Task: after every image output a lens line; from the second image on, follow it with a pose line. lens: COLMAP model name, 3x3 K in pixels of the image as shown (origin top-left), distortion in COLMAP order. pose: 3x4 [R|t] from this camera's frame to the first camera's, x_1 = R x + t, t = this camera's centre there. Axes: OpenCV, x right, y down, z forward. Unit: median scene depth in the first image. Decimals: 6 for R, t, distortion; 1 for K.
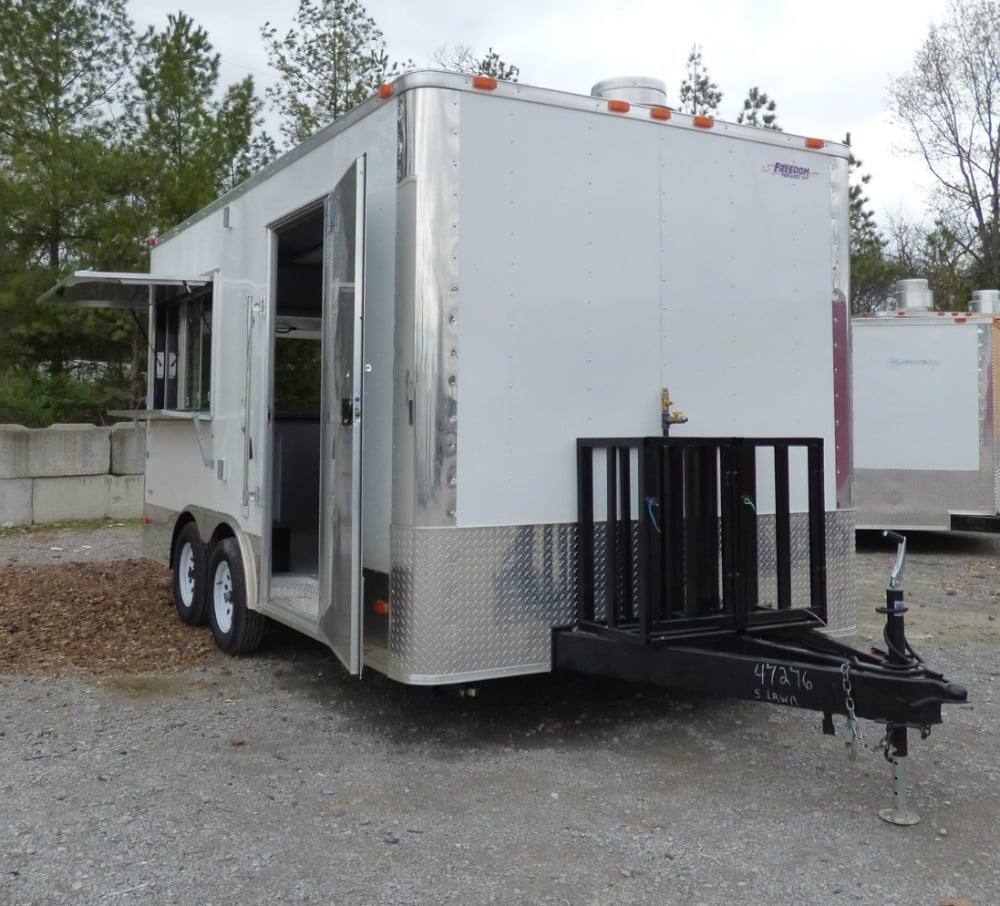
lens RADIAL K [[1121.6, 0, 501.1], [0, 1121.6, 459.6], [0, 0, 1]] dist [-0.016393, 0.000000]
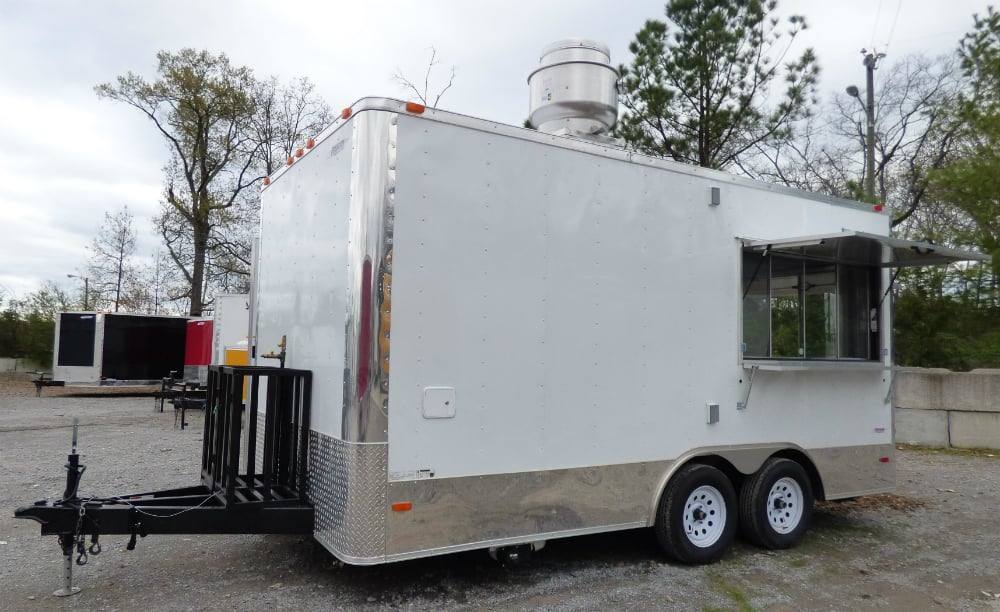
lens RADIAL K [[703.4, 0, 500.0], [0, 703.4, 296.7], [0, 0, 1]] dist [-0.002581, 0.000166]
pose [[0.021084, -0.086357, -0.996041, 1.049914], [-0.051385, 0.994852, -0.087342, -0.045208], [0.998456, 0.053023, 0.016538, 1.232583]]
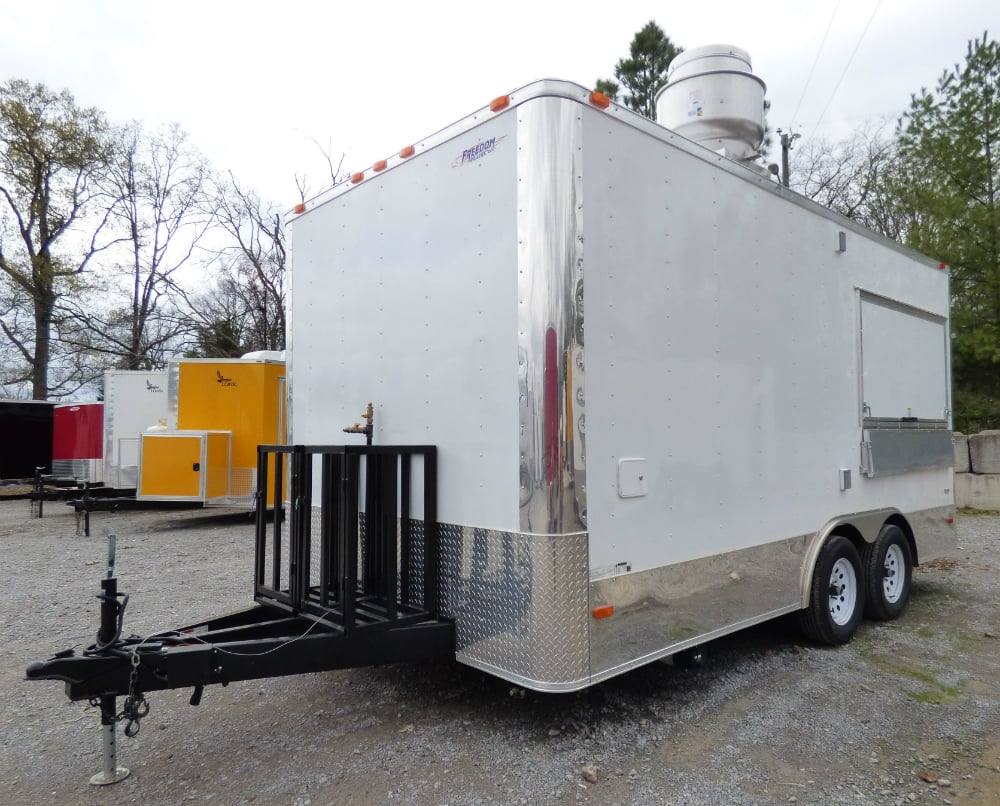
lens RADIAL K [[707.3, 0, 523.9], [0, 707.3, 399.3], [0, 0, 1]] dist [0.013391, -0.007560]
pose [[0.246342, -0.060683, -0.967281, 0.859484], [-0.016976, 0.997615, -0.066909, -0.020314], [0.969034, 0.032903, 0.244724, 0.954860]]
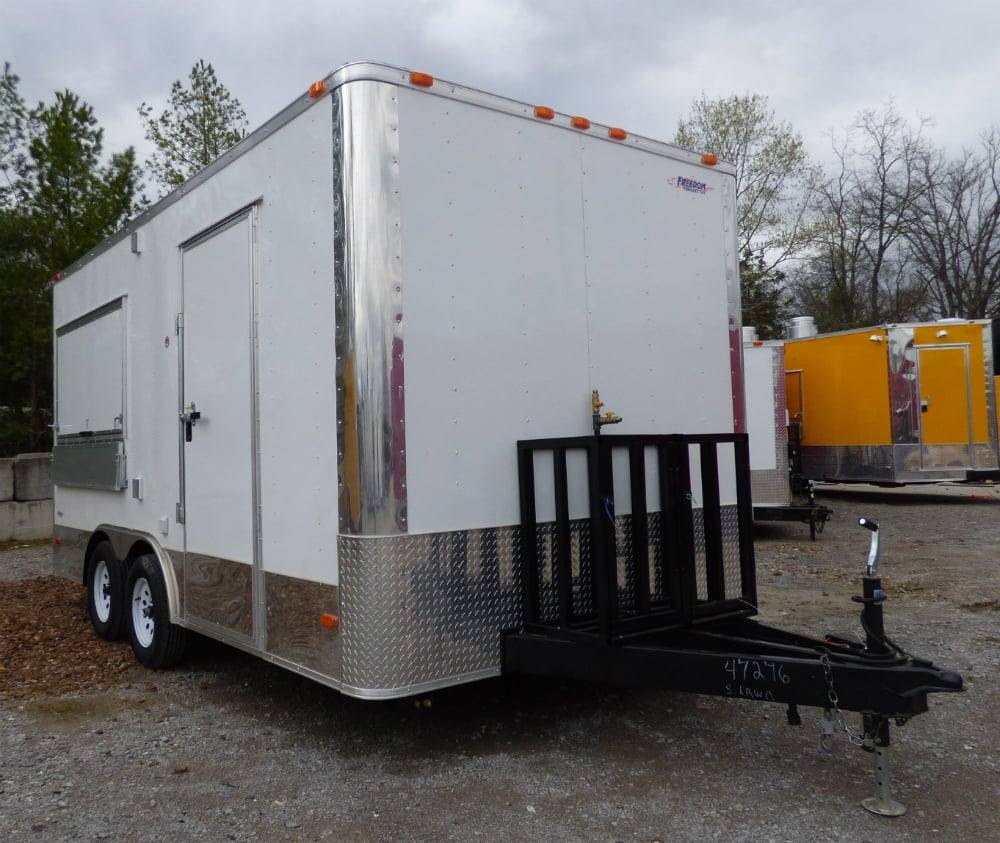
lens RADIAL K [[896.5, 0, 442.3], [0, 896.5, 467.5], [0, 0, 1]] dist [-0.005168, -0.036592]
pose [[0.992498, -0.033903, 0.117466, -0.088509], [0.035228, 0.999337, -0.009217, 0.009563], [-0.117076, 0.013286, 0.993034, 0.200138]]
